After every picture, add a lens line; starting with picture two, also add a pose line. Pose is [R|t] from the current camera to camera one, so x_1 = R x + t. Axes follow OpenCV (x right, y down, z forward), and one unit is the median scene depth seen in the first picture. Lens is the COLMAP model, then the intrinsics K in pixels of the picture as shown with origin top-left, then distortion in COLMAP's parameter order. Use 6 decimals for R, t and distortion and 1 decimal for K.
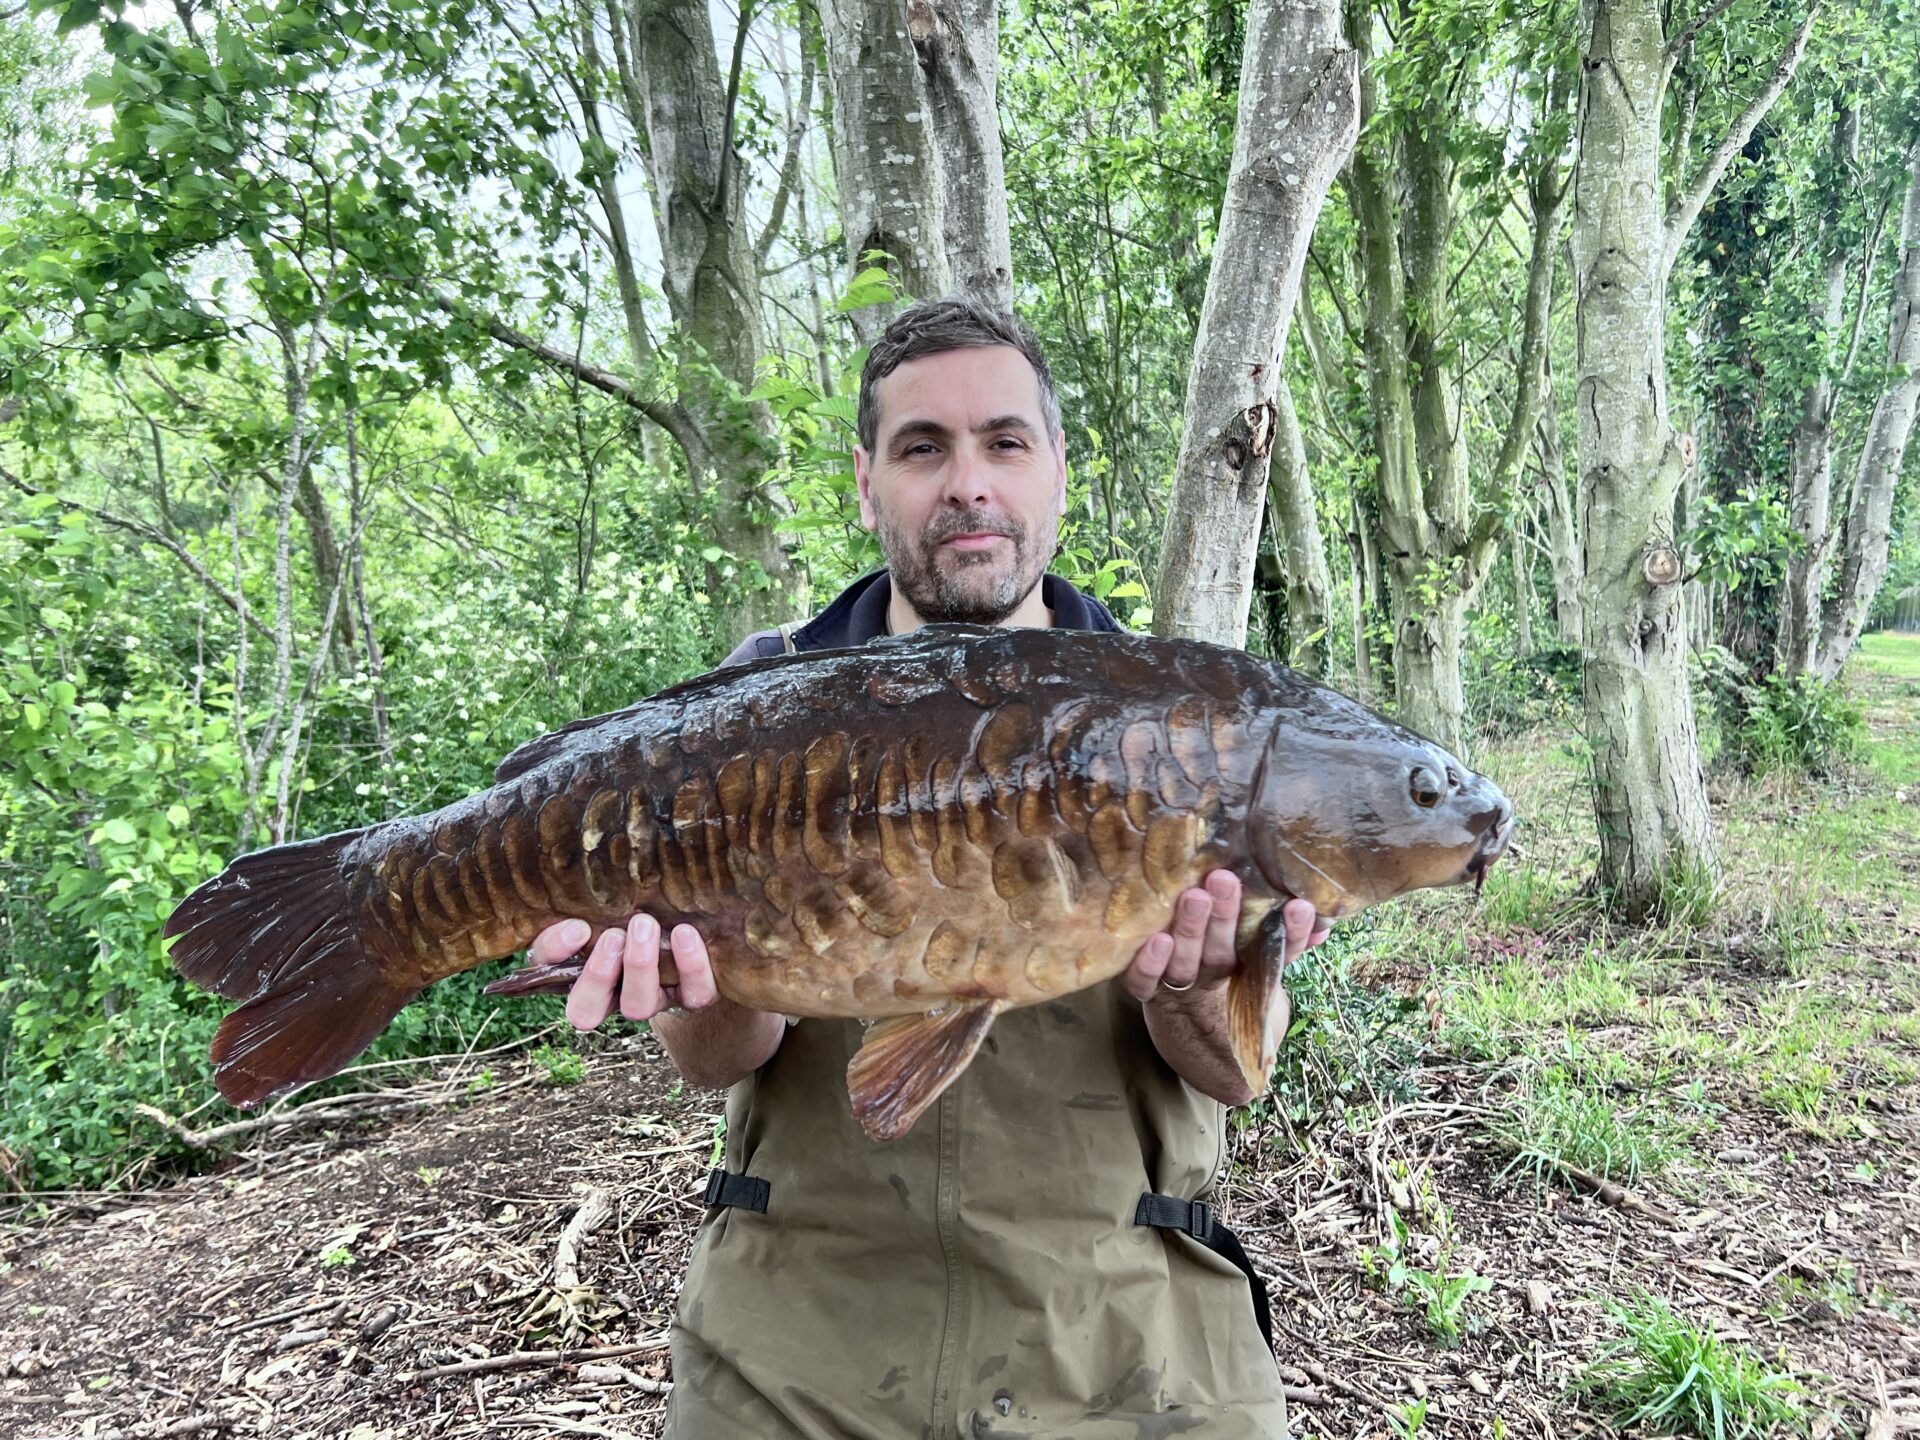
lens RADIAL K [[1514.0, 0, 960.7], [0, 1514.0, 737.4], [0, 0, 1]] dist [0.003152, -0.000731]
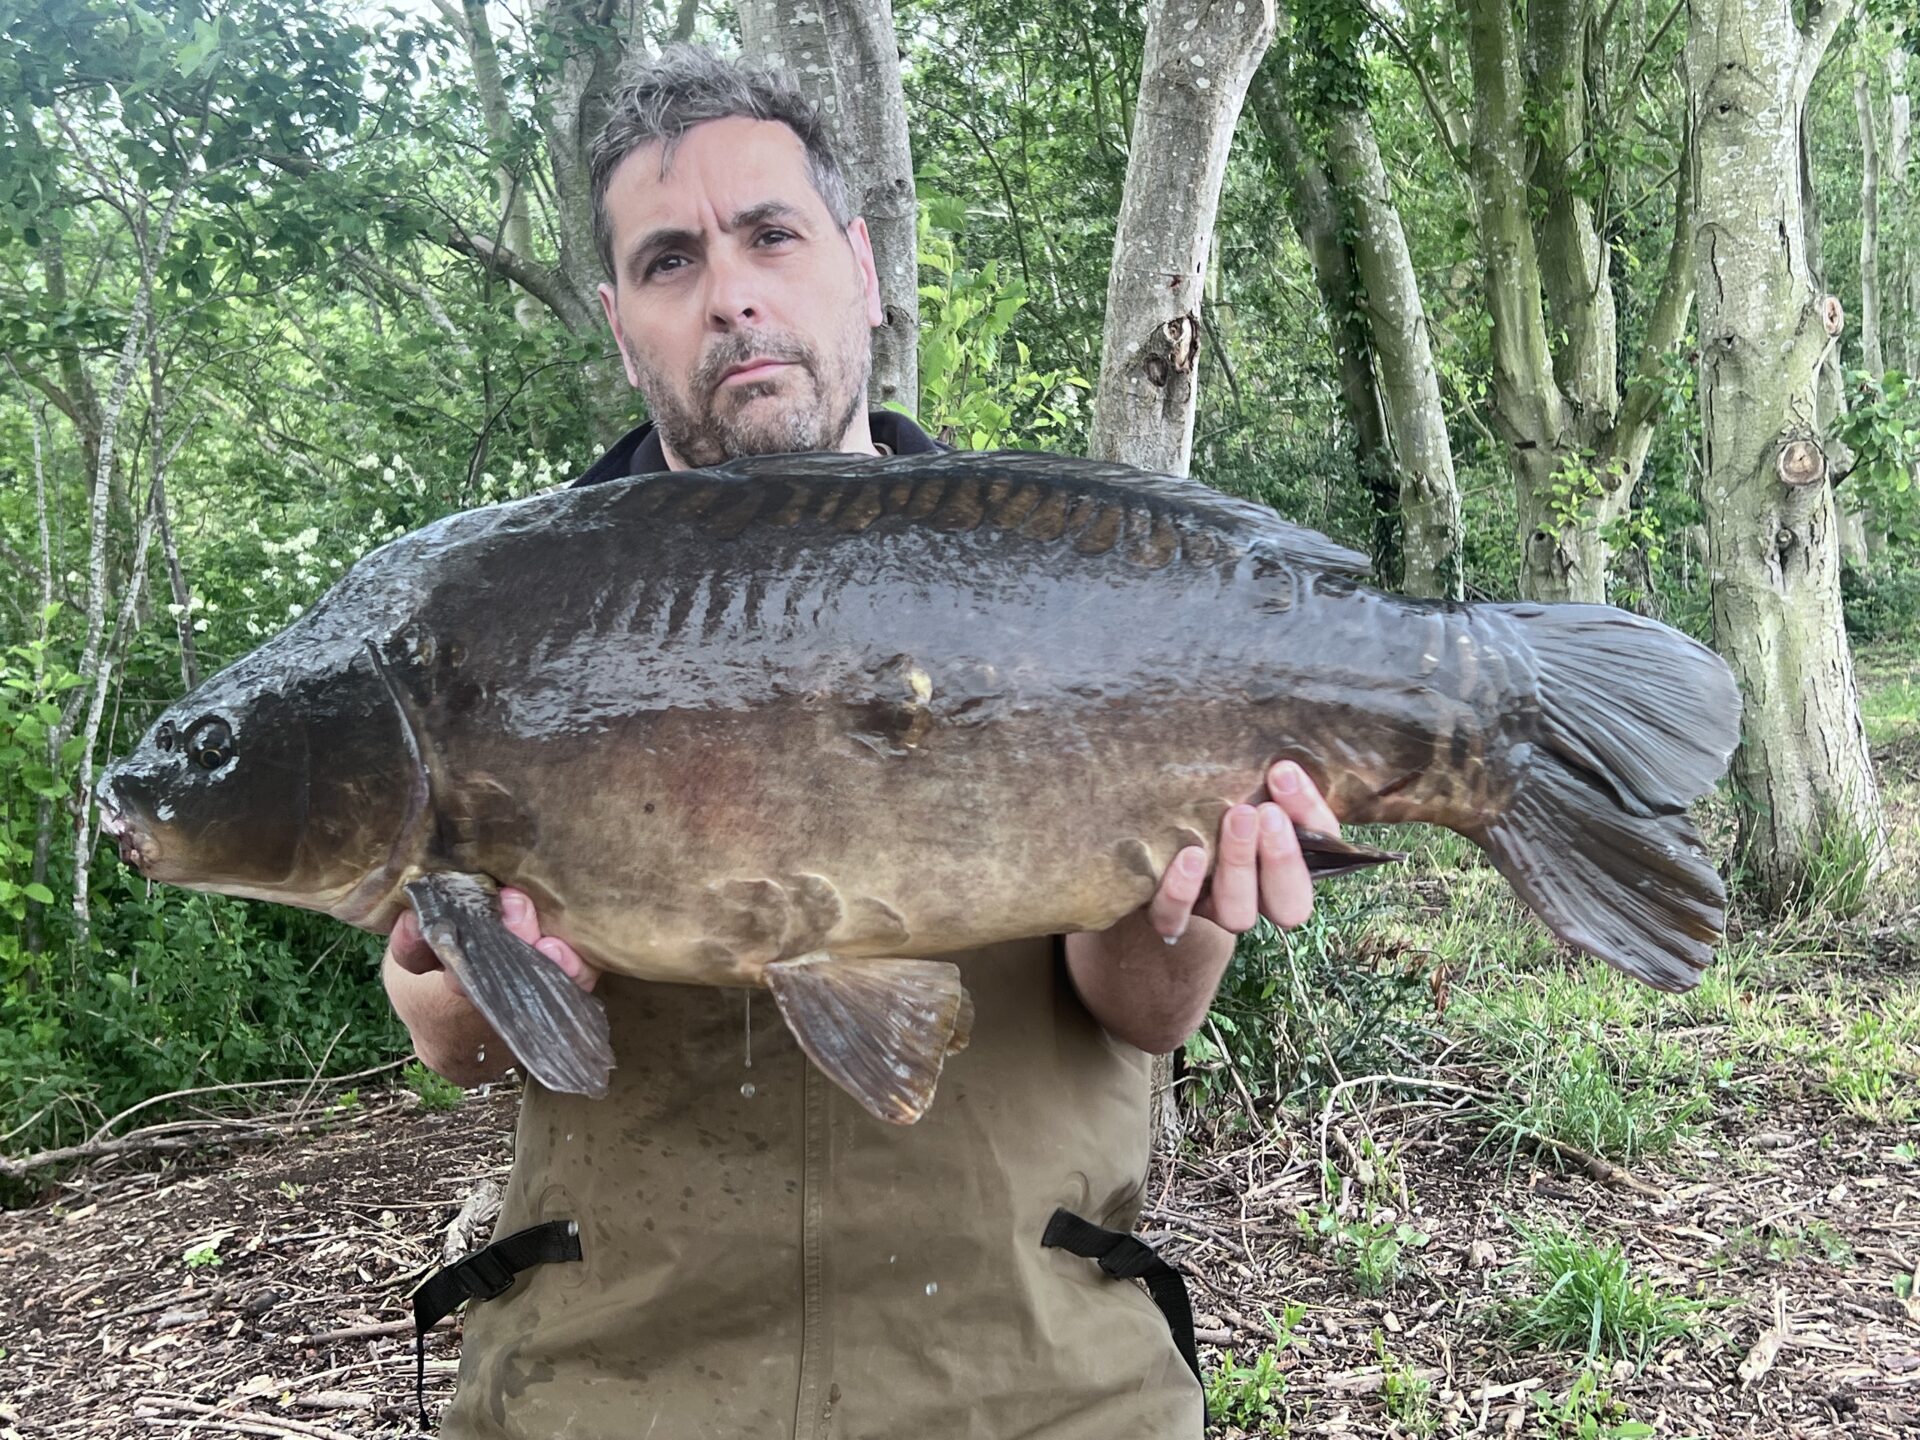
lens RADIAL K [[2212.8, 0, 960.0], [0, 2212.8, 720.0], [0, 0, 1]] dist [0.083124, -0.224603]
pose [[0.999845, -0.014606, -0.009801, 0.063356], [0.014654, 0.999881, 0.004900, 0.019584], [0.009729, -0.005043, 0.999940, -0.343647]]
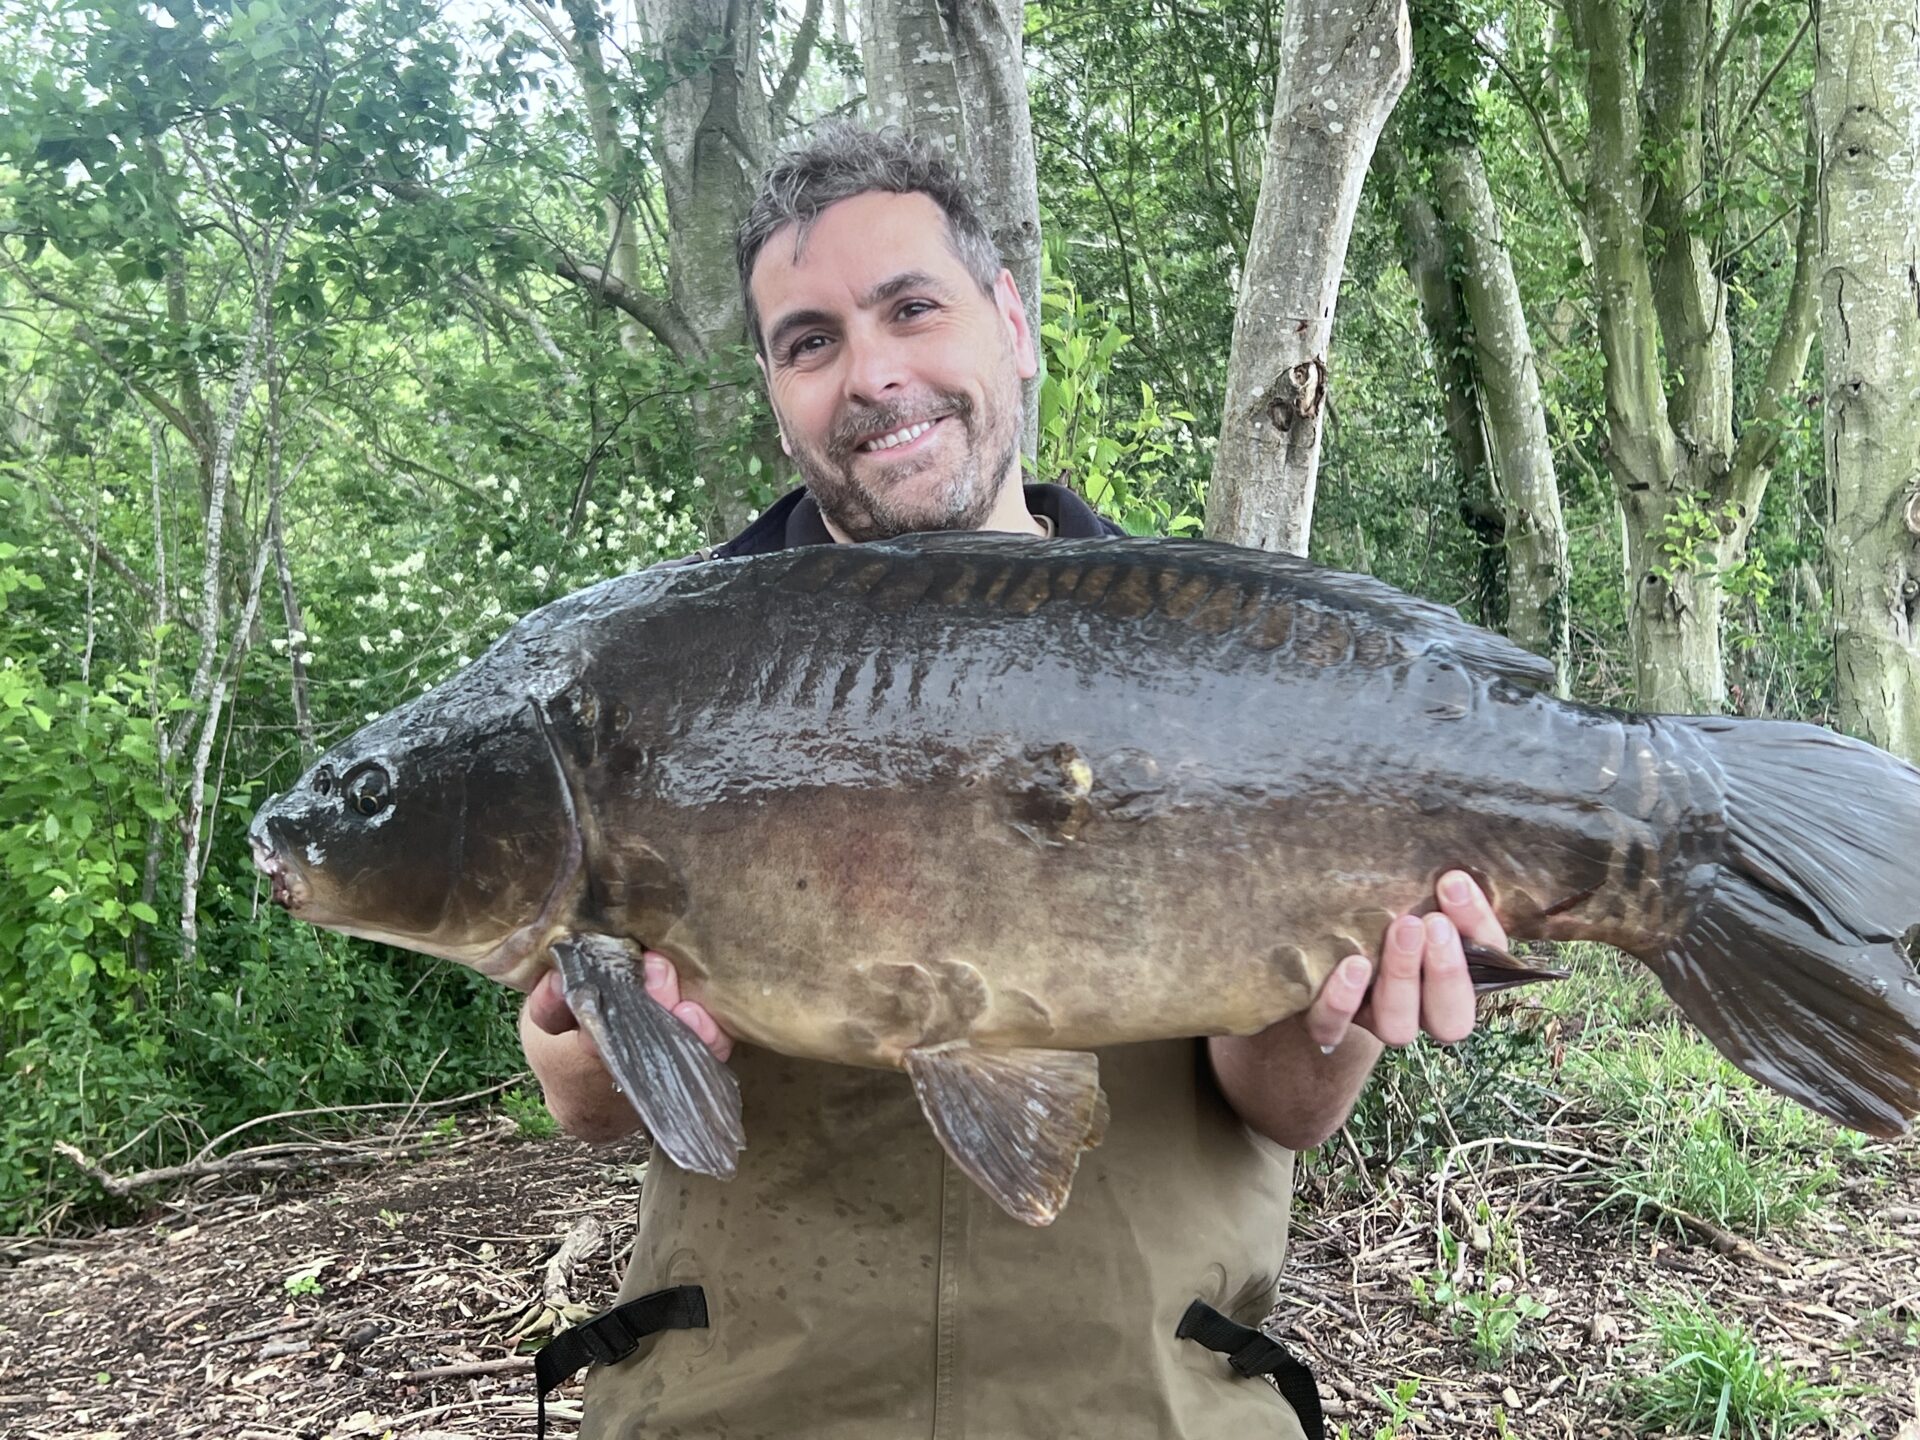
lens RADIAL K [[2213.4, 0, 943.5], [0, 2213.4, 698.3], [0, 0, 1]] dist [0.089245, -0.253483]
pose [[0.998380, 0.005025, -0.056674, 0.048041], [-0.005988, 0.999840, -0.016847, 0.009507], [0.056580, 0.017159, 0.998251, -0.332042]]
